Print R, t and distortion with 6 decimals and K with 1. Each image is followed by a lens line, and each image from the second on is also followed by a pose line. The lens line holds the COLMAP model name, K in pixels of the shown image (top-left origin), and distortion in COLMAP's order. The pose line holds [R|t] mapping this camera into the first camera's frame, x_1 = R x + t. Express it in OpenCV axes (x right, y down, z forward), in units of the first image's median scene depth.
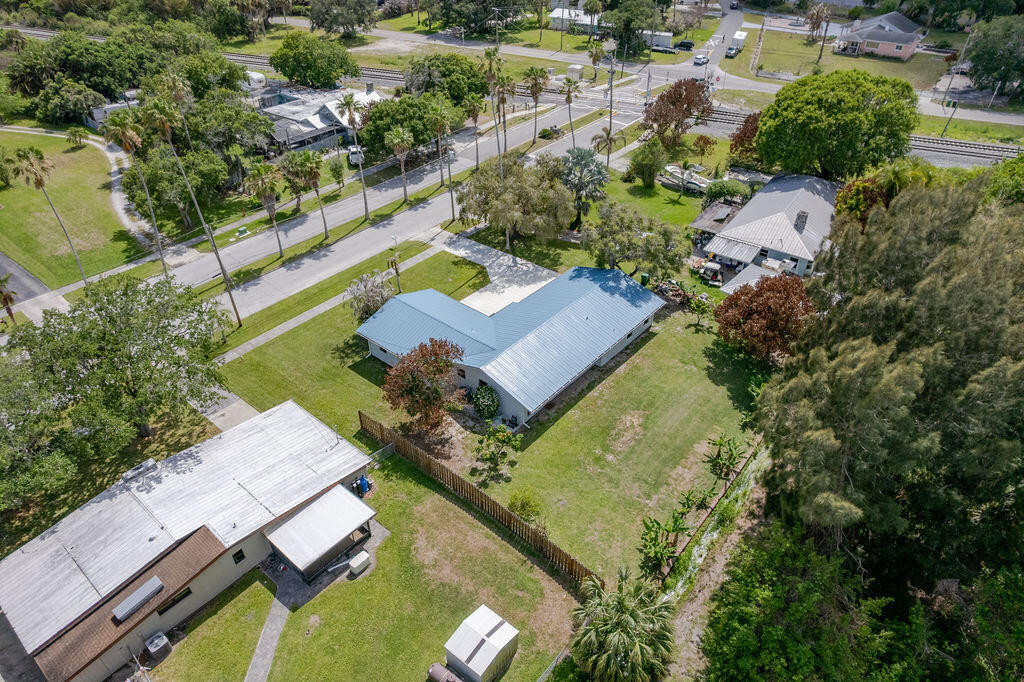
lens RADIAL K [[656.3, 0, 515.4], [0, 656.3, 344.8], [0, 0, 1]] dist [-0.075543, 0.065744]
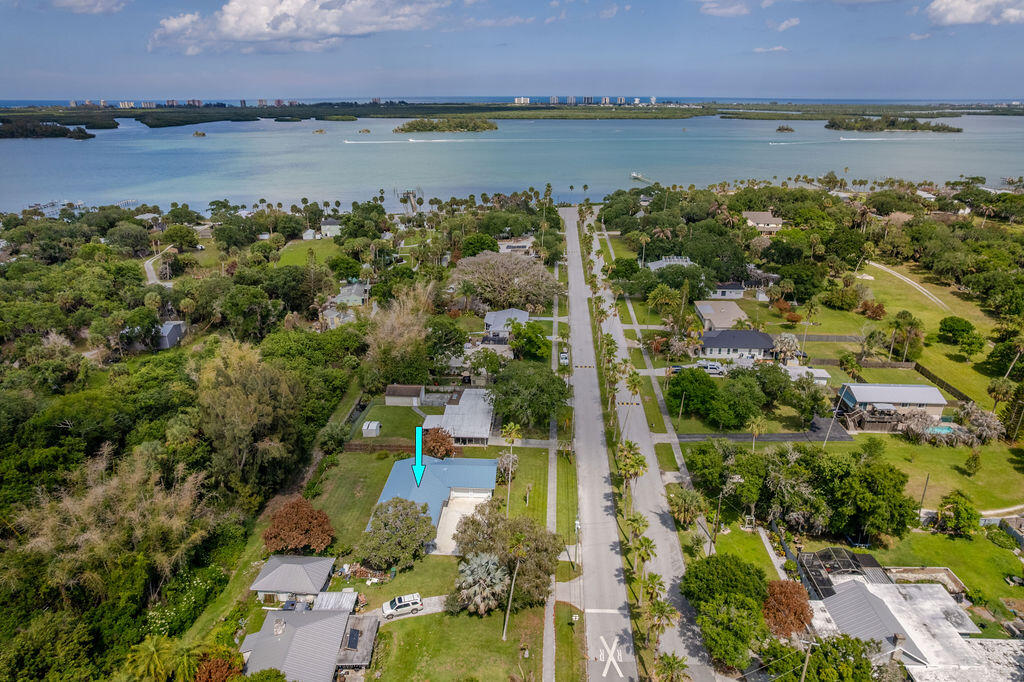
lens RADIAL K [[656.3, 0, 515.4], [0, 656.3, 344.8], [0, 0, 1]] dist [-0.075543, 0.065744]
pose [[-0.804062, 0.209593, -0.556376, 0.611407], [-0.355321, 0.580894, 0.732331, -1.371658], [0.476687, 0.786532, -0.392602, 1.213565]]
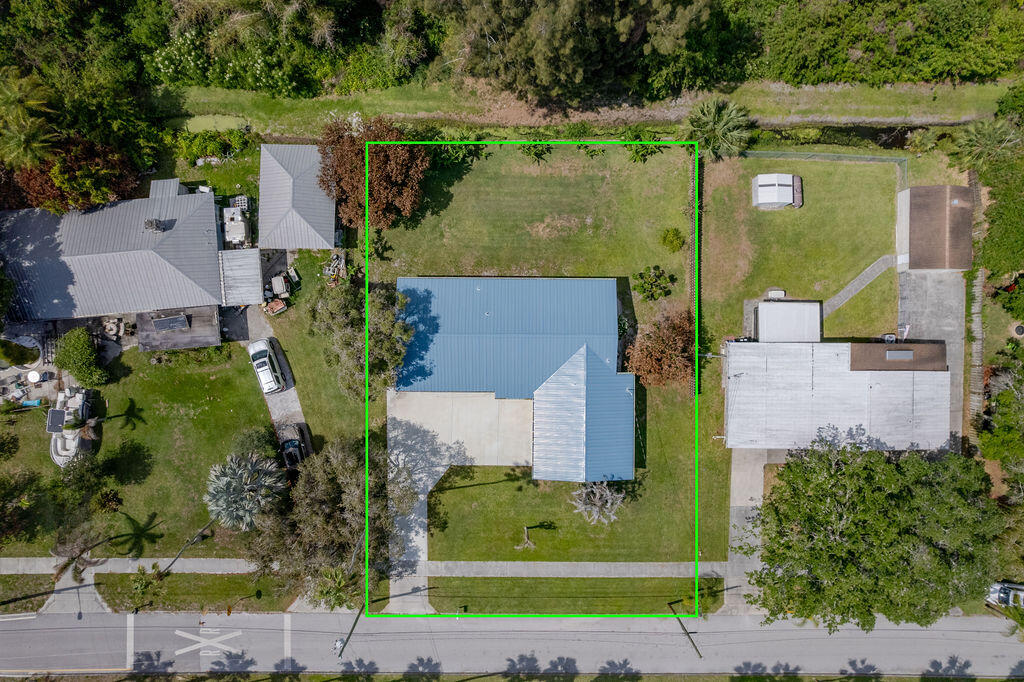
lens RADIAL K [[669.3, 0, 514.2], [0, 669.3, 342.6], [0, 0, 1]] dist [-0.078359, 0.069640]
pose [[-0.636901, -0.770850, -0.012162, 0.047028], [0.455584, -0.389050, 0.800677, -0.693336], [-0.621933, 0.504411, 0.598973, 0.286733]]
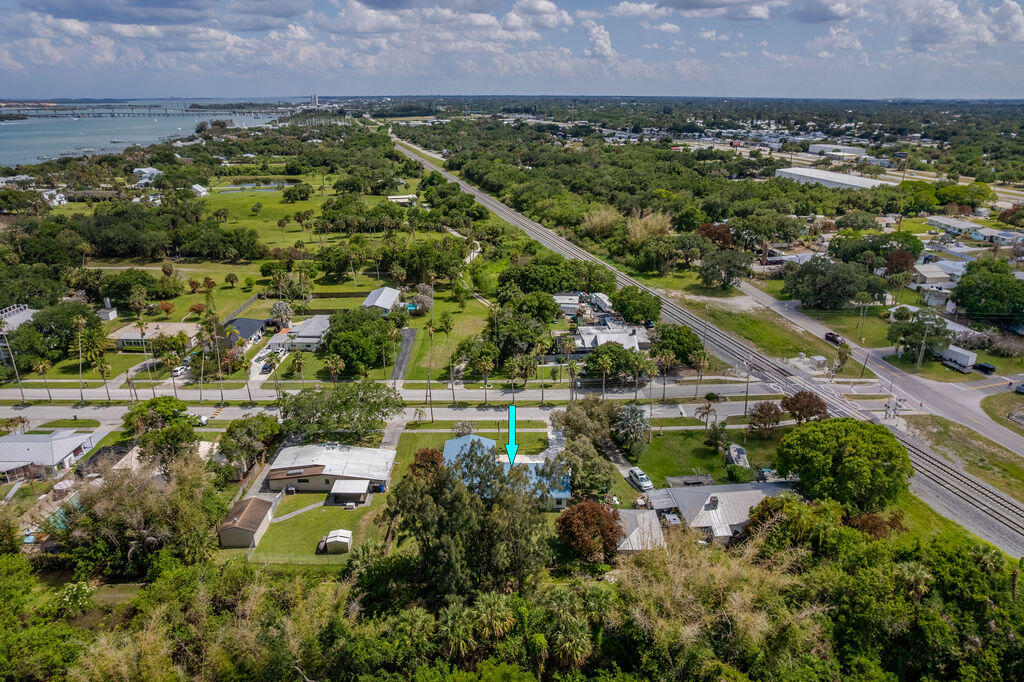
lens RADIAL K [[656.3, 0, 515.4], [0, 656.3, 344.8], [0, 0, 1]] dist [-0.075543, 0.065744]
pose [[0.641514, 0.272212, -0.717189, 1.057858], [-0.452138, 0.889440, -0.066840, -0.203471], [0.619702, 0.367147, 0.693666, -0.358461]]
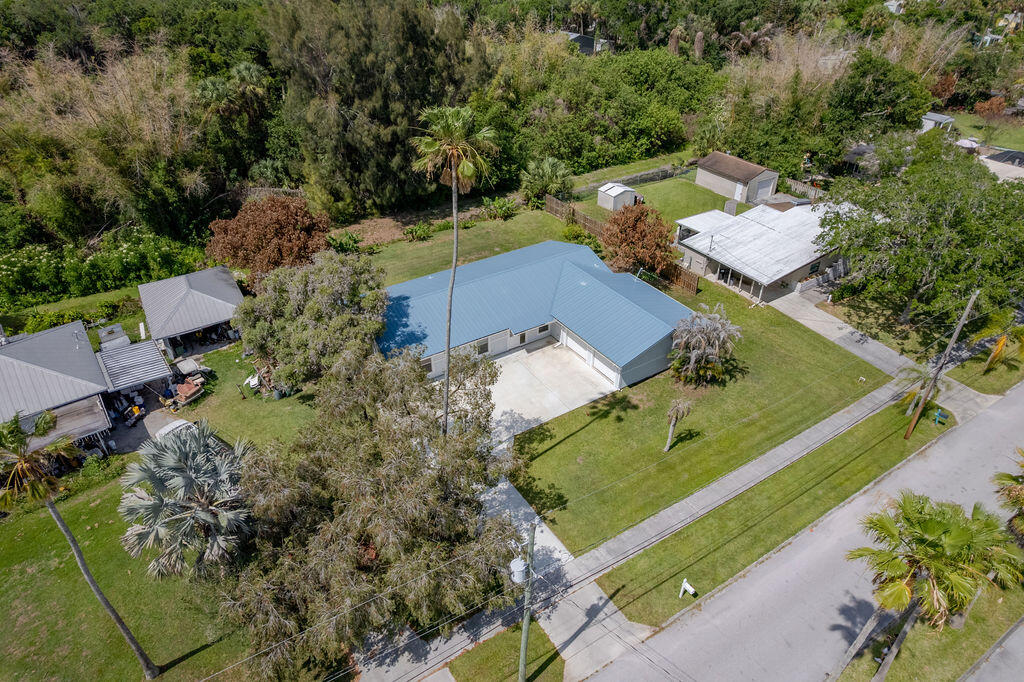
lens RADIAL K [[656.3, 0, 515.4], [0, 656.3, 344.8], [0, 0, 1]] dist [-0.075543, 0.065744]
pose [[-0.954456, -0.167993, 0.246562, -0.162851], [0.176338, 0.348980, 0.920390, -0.640780], [-0.240664, 0.921950, -0.303462, 1.046711]]
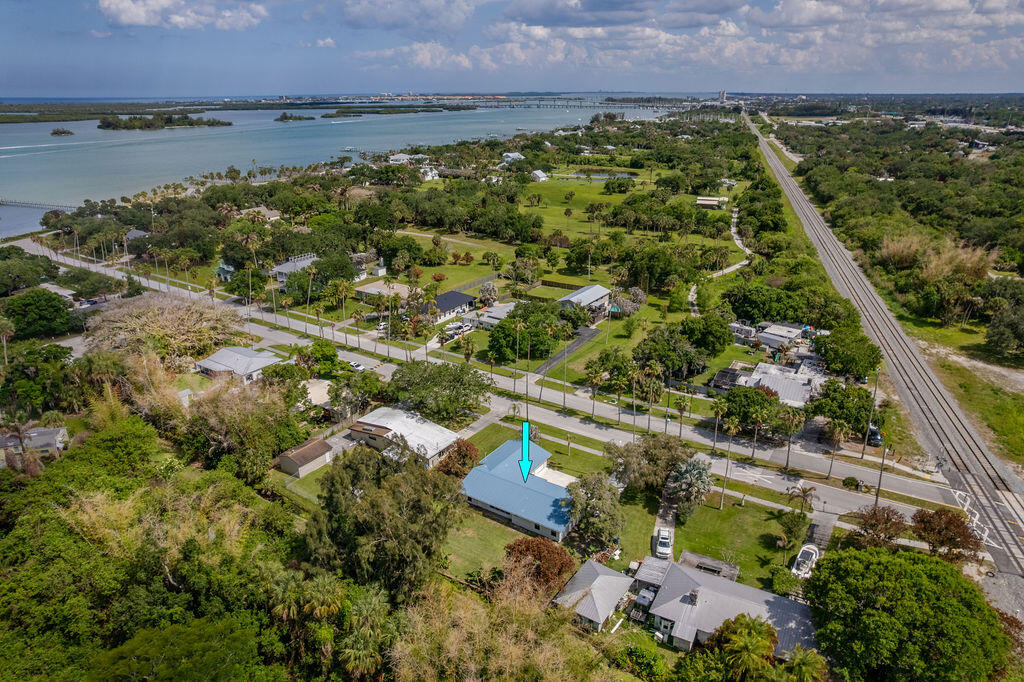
lens RADIAL K [[656.3, 0, 515.4], [0, 656.3, 344.8], [0, 0, 1]] dist [-0.075543, 0.065744]
pose [[0.109633, 0.357404, -0.927493, 1.274275], [-0.585112, 0.777520, 0.230451, -0.601196], [0.803508, 0.517422, 0.294363, 0.180249]]
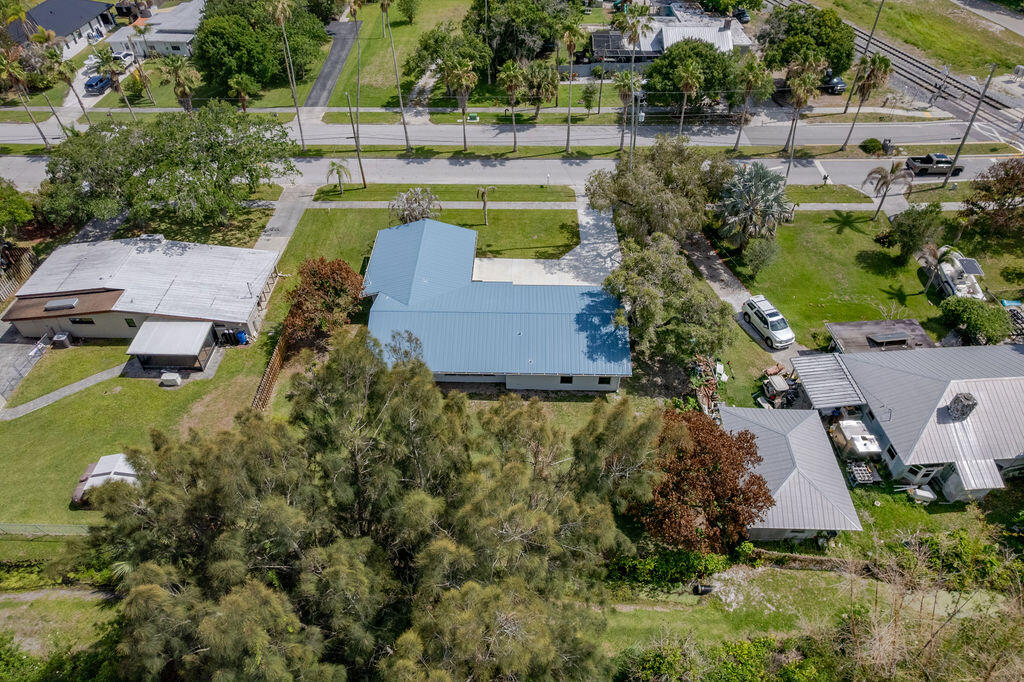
lens RADIAL K [[656.3, 0, 515.4], [0, 656.3, 344.8], [0, 0, 1]] dist [-0.075543, 0.065744]
pose [[0.628694, 0.536859, -0.562606, 0.476156], [-0.461087, 0.839922, 0.286235, -0.216521], [0.626213, 0.079456, 0.775593, 0.250021]]
